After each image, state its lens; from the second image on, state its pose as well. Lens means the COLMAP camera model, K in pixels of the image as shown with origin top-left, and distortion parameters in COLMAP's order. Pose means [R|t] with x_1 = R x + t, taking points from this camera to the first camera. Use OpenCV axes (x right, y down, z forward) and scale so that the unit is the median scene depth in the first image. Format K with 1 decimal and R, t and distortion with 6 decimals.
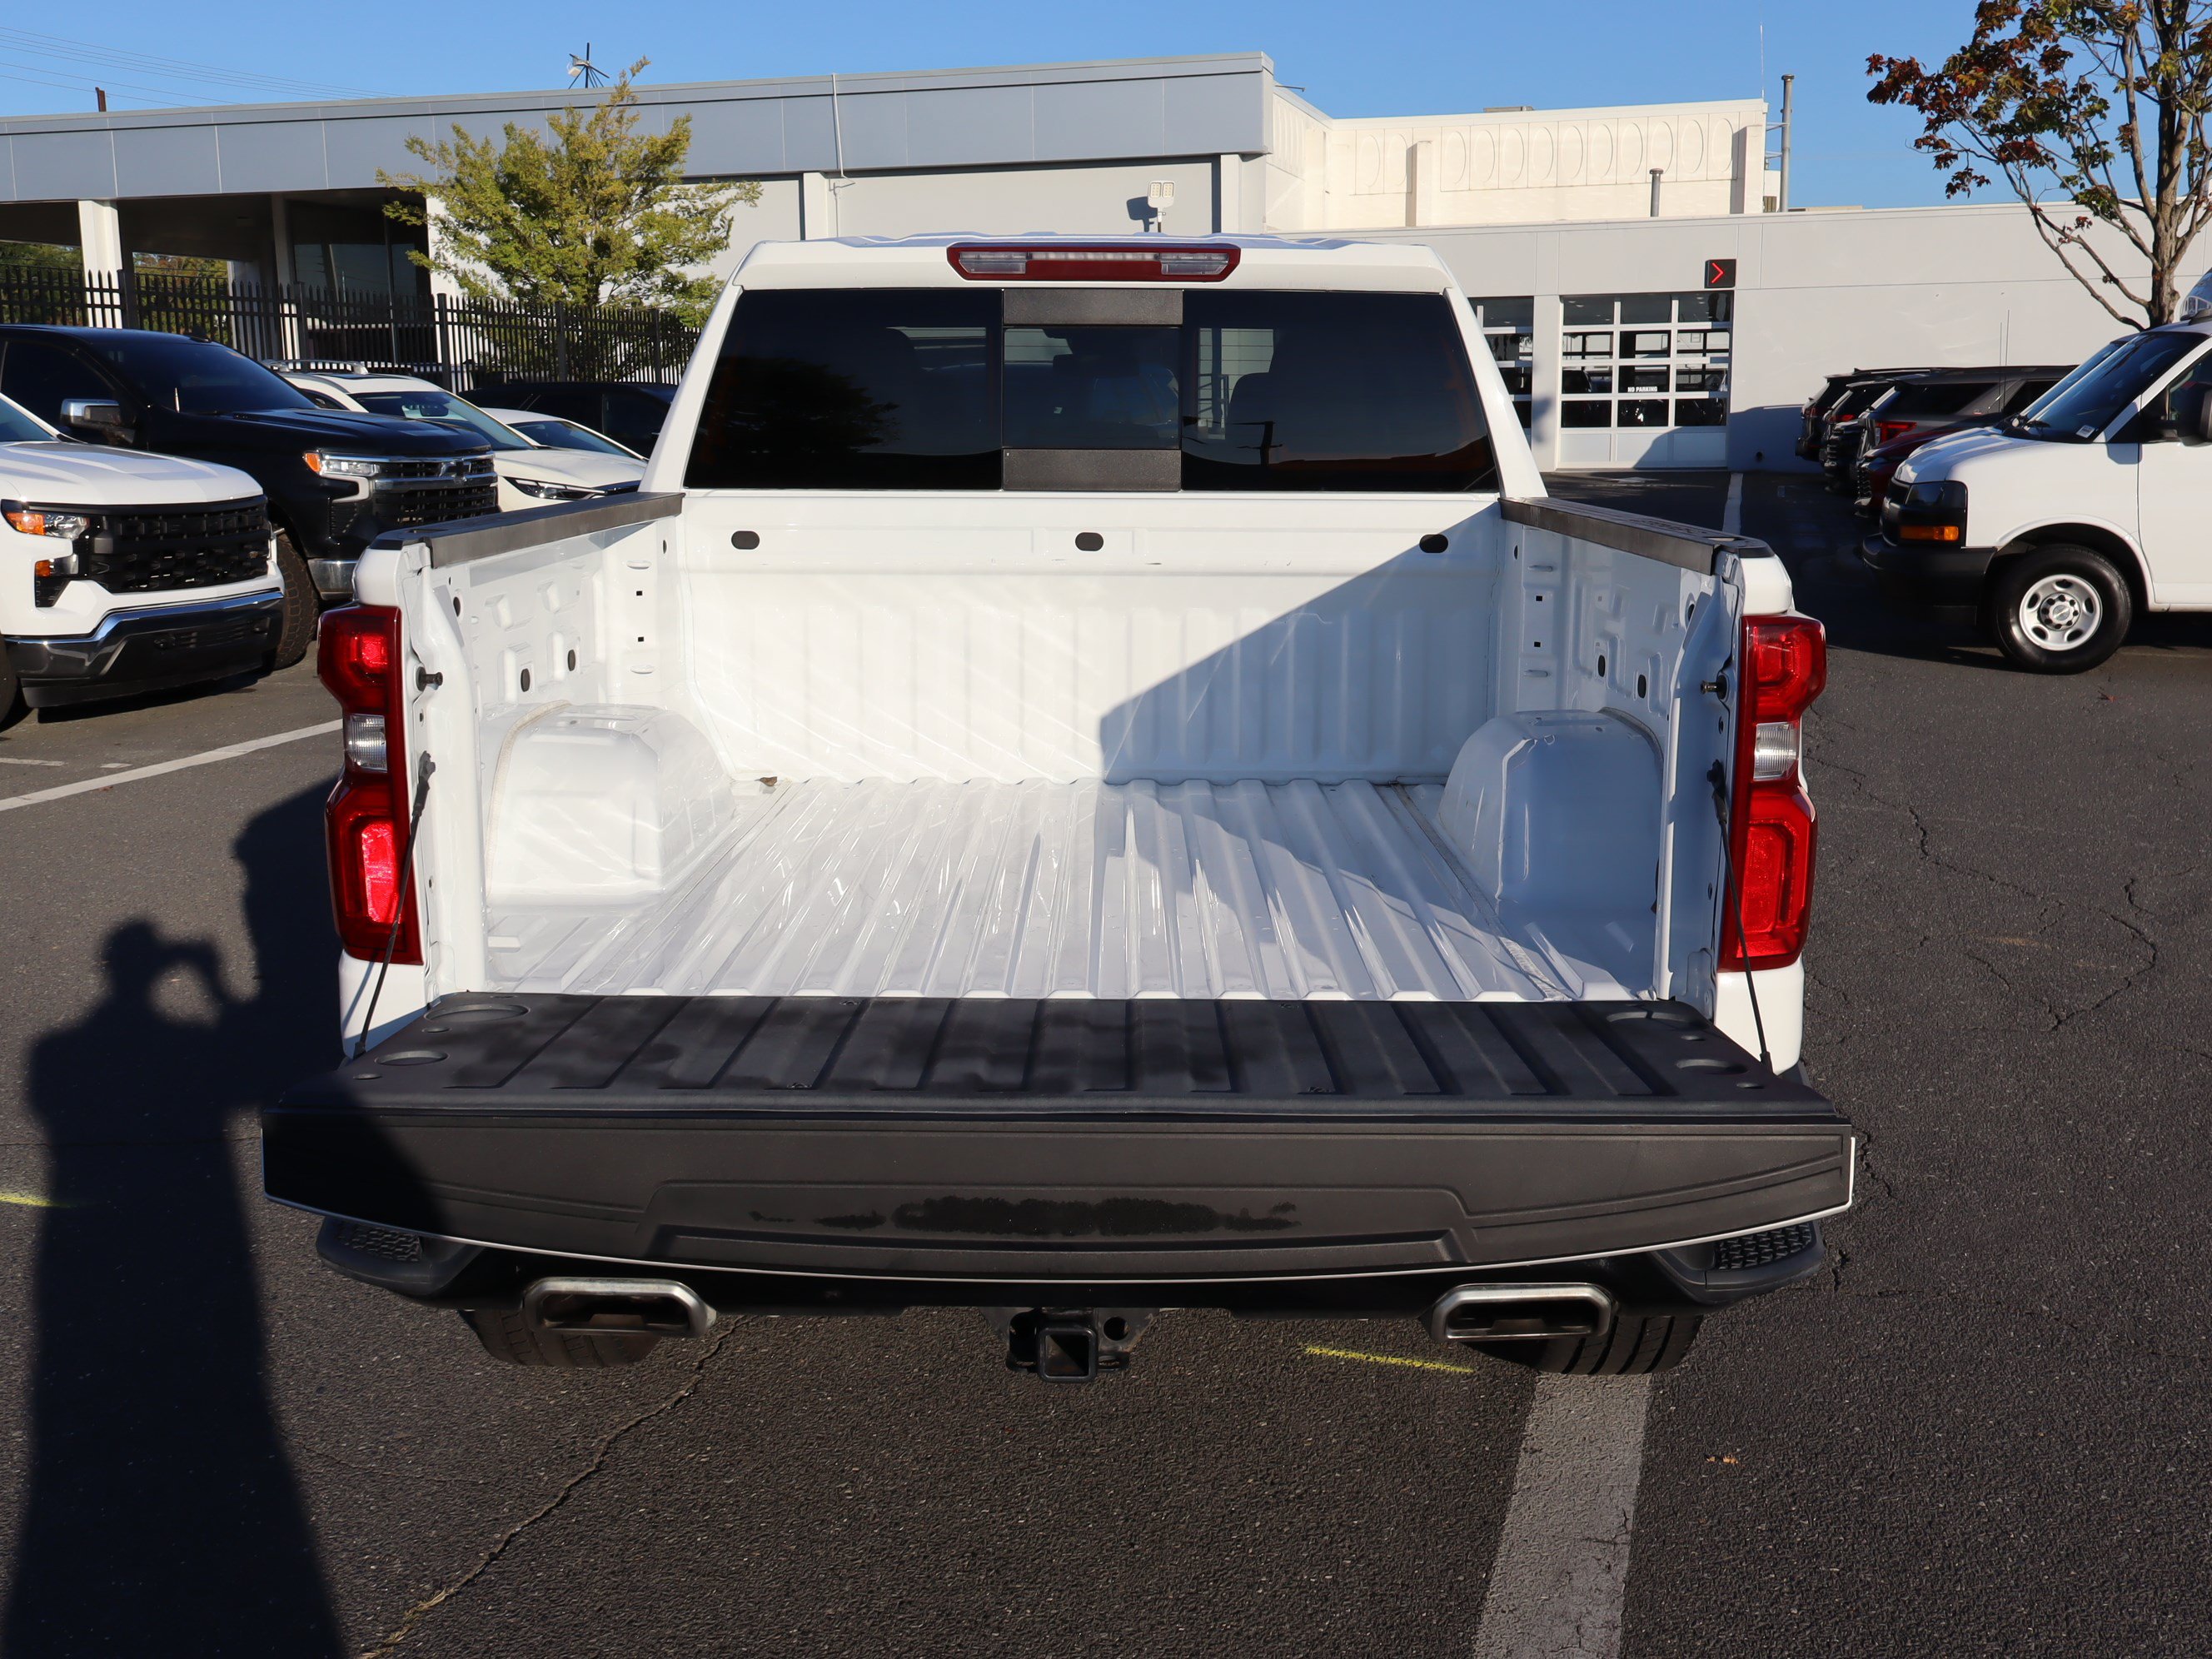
lens RADIAL K [[2321.0, 0, 1106.0], [0, 2321.0, 829.5], [0, 0, 1]] dist [0.098889, -0.228506]
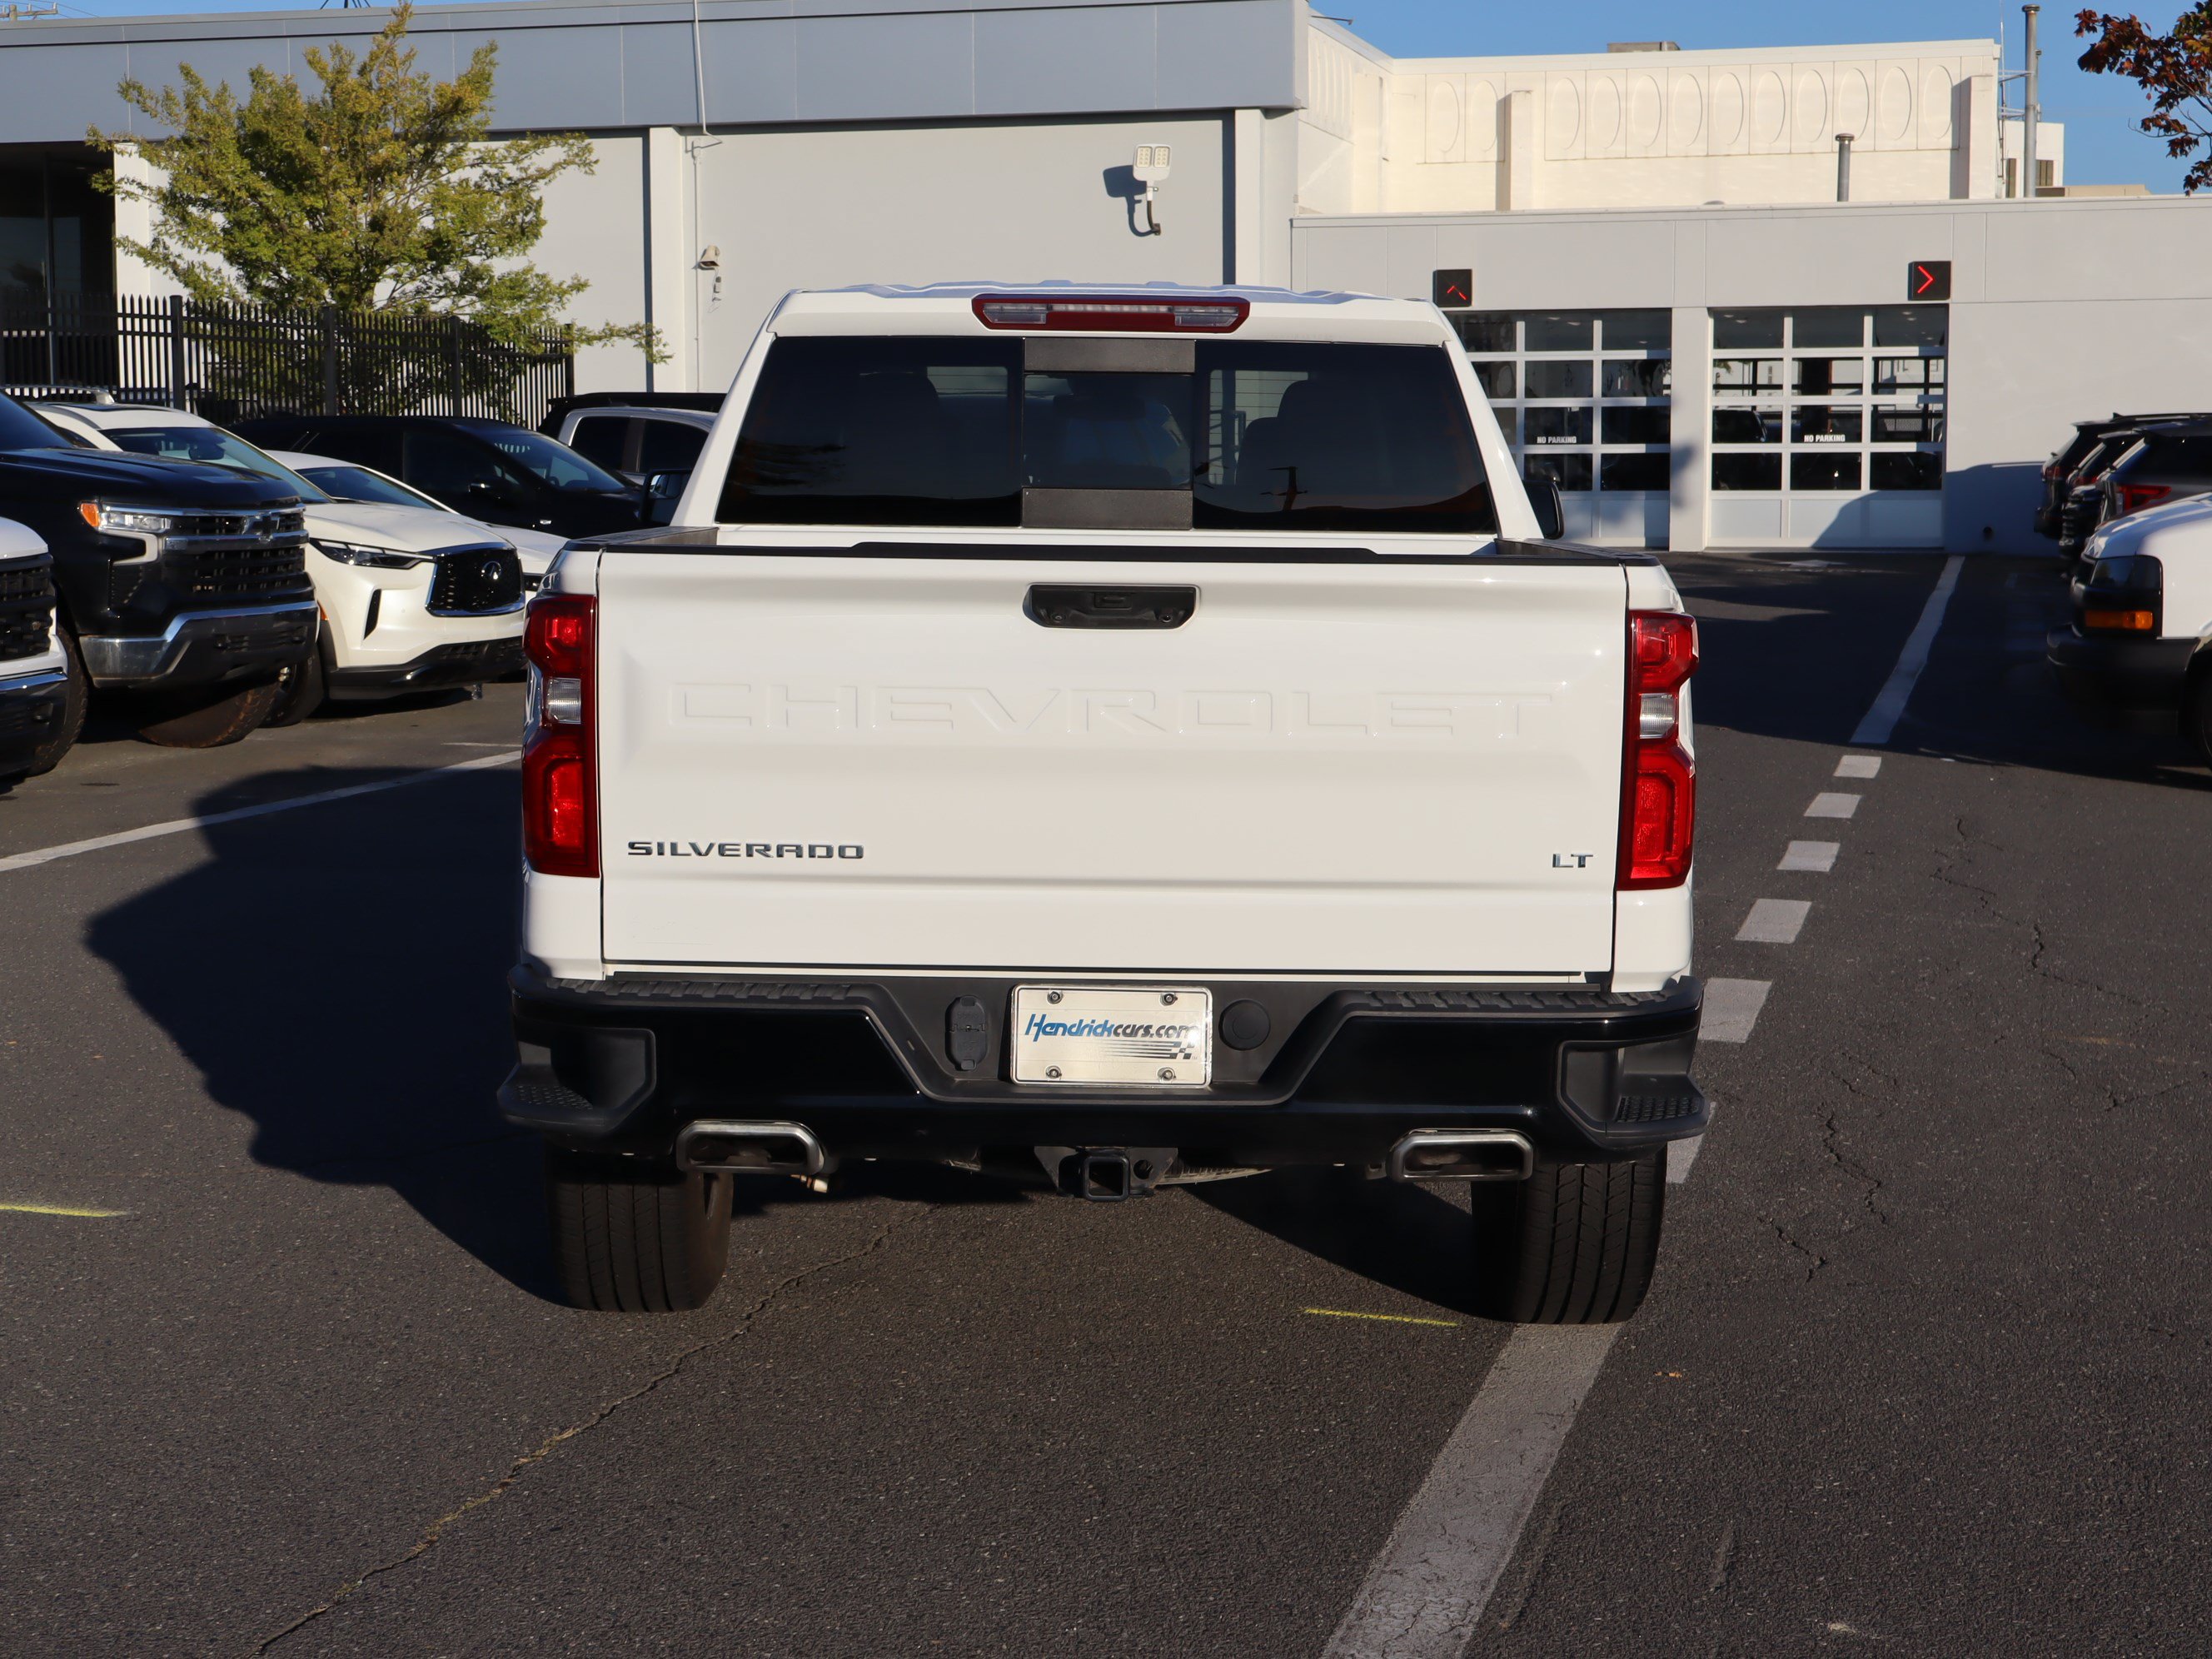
lens RADIAL K [[3507.6, 0, 1106.0], [0, 3507.6, 829.5], [0, 0, 1]] dist [0.027012, 0.064102]
pose [[0.999891, 0.007487, 0.012710, -0.004596], [-0.006535, 0.997287, -0.073321, 0.018884], [-0.013225, 0.073230, 0.997227, -0.100868]]
